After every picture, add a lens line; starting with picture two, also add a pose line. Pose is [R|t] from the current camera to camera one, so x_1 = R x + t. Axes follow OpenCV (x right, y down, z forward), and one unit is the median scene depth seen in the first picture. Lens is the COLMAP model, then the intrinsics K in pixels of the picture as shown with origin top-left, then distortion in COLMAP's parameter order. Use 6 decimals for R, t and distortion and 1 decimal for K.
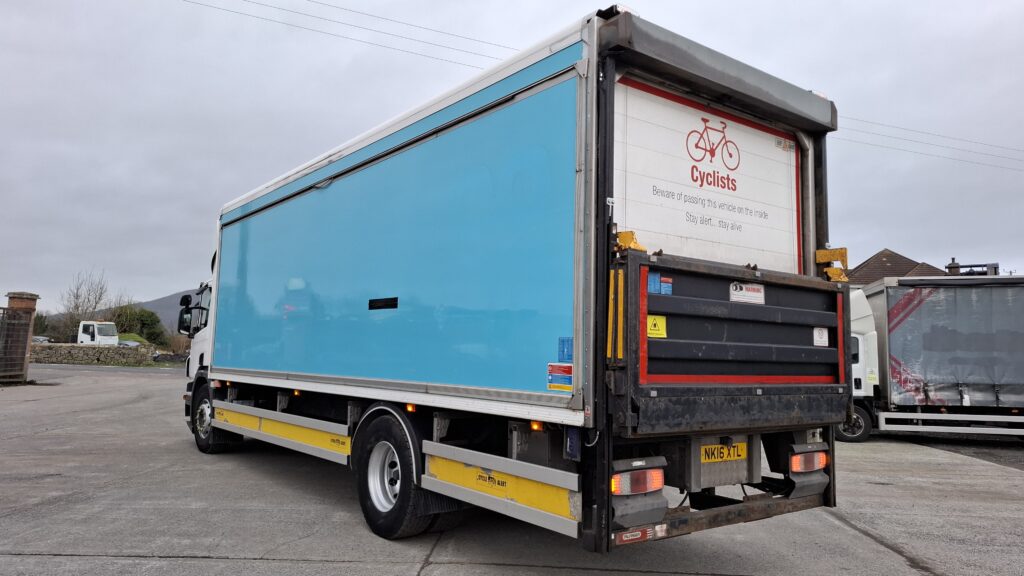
lens RADIAL K [[714.0, 0, 512.0], [0, 714.0, 288.0], [0, 0, 1]] dist [0.134536, -0.211317]
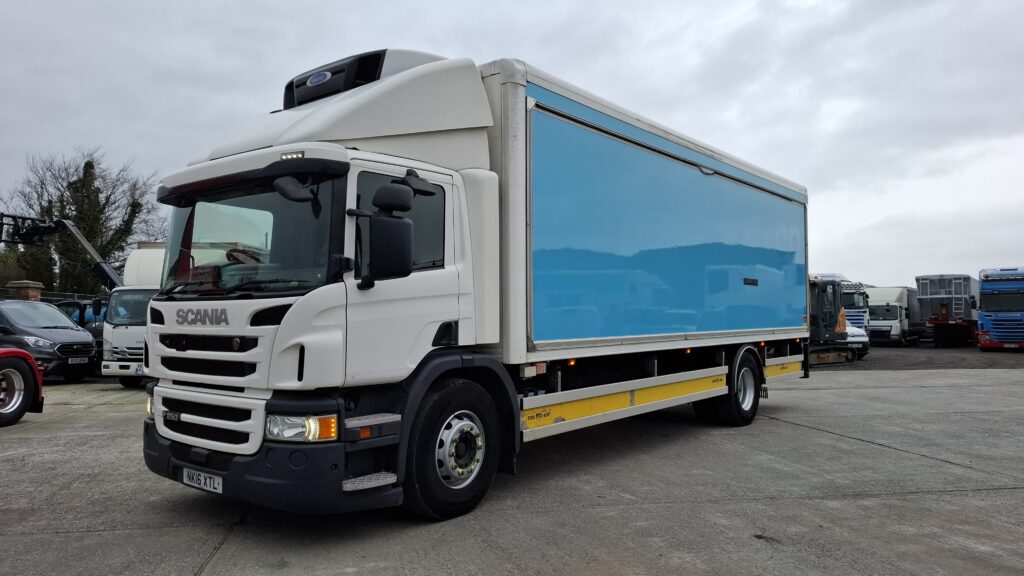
lens RADIAL K [[714.0, 0, 512.0], [0, 714.0, 288.0], [0, 0, 1]] dist [0.134536, -0.211317]
pose [[-0.249381, -0.004001, 0.968397, -2.022191], [-0.109081, 0.993743, -0.023985, 0.166333], [-0.962242, -0.111615, -0.248257, 2.419641]]
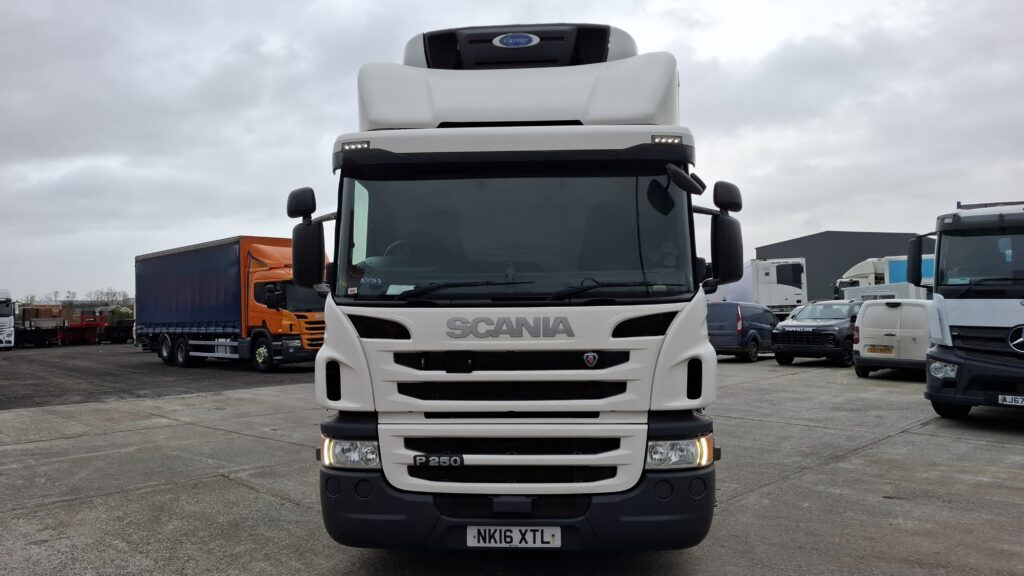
lens RADIAL K [[689.6, 0, 523.1], [0, 689.6, 291.6], [0, 0, 1]] dist [0.129409, 0.000352]
pose [[-0.768480, -0.020720, 0.639538, -1.554638], [-0.086203, 0.993717, -0.071389, 0.226491], [-0.634040, -0.109991, -0.765438, 2.998869]]
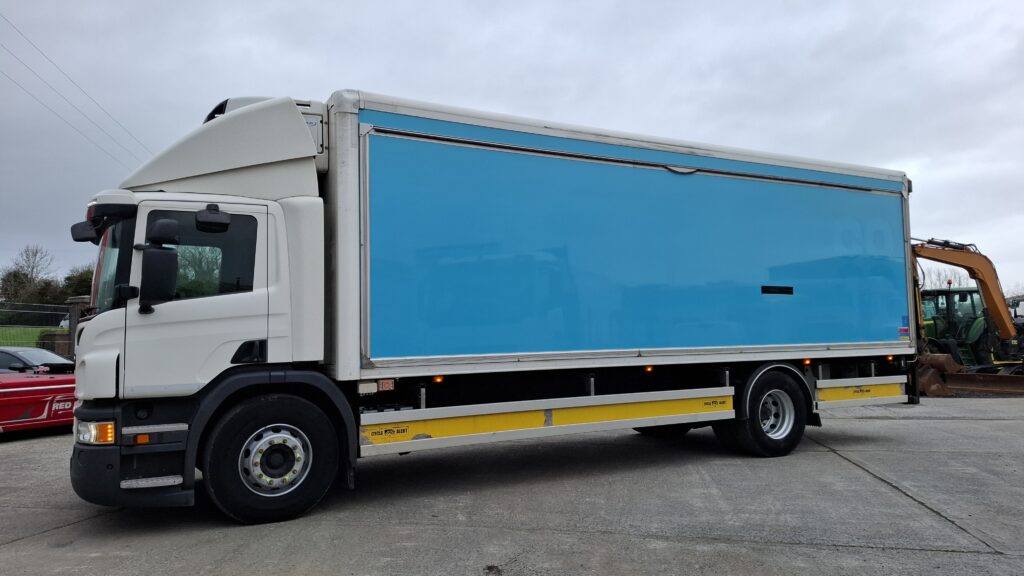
lens RADIAL K [[714.0, 0, 512.0], [0, 714.0, 288.0], [0, 0, 1]] dist [0.134536, -0.211317]
pose [[0.145767, 0.016971, 0.989173, -2.062941], [-0.084688, 0.996397, -0.004615, 0.085173], [-0.985687, -0.083098, 0.146680, 1.653946]]
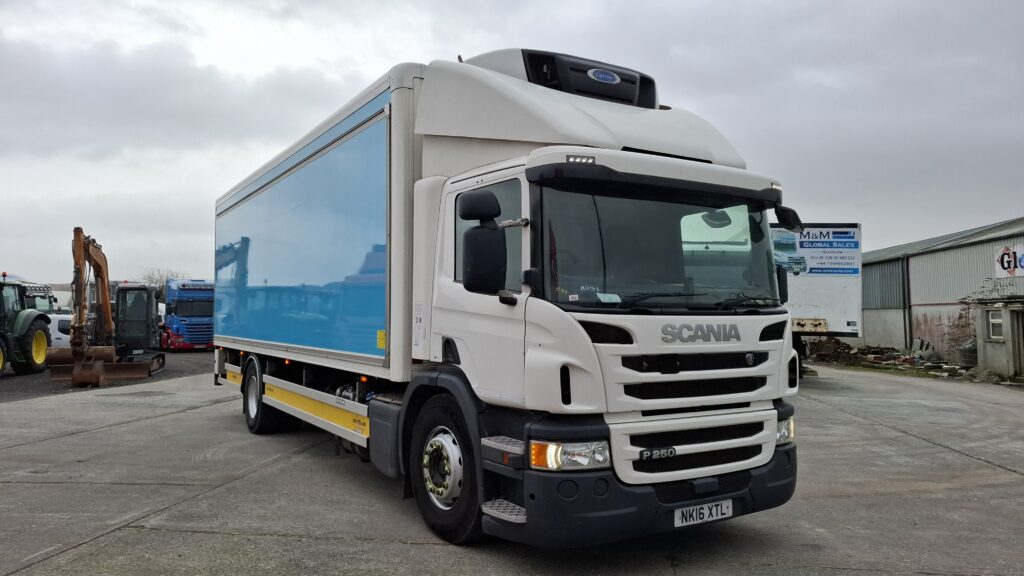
lens RADIAL K [[714.0, 0, 512.0], [0, 714.0, 288.0], [0, 0, 1]] dist [0.134536, -0.211317]
pose [[-0.995896, -0.035945, 0.083058, -1.033095], [-0.047335, 0.989088, -0.139515, 0.280908], [-0.077137, -0.142874, -0.986730, 3.280218]]
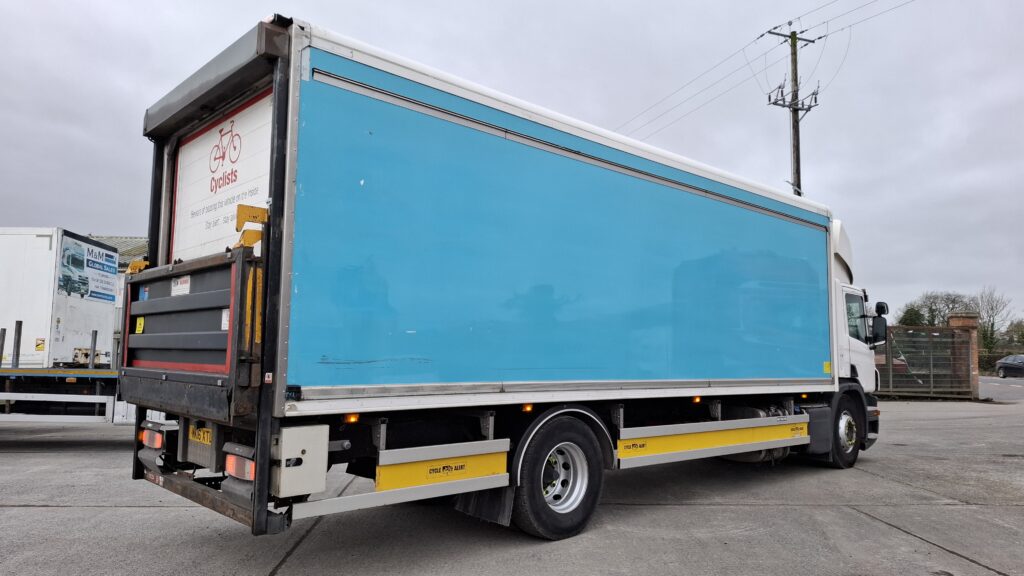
lens RADIAL K [[689.6, 0, 523.1], [0, 689.6, 291.6], [0, 0, 1]] dist [0.129409, 0.000352]
pose [[0.107055, -0.123500, -0.986553, 1.111848], [0.095370, 0.988956, -0.113451, 0.144117], [0.989669, -0.081942, 0.117651, 1.073466]]
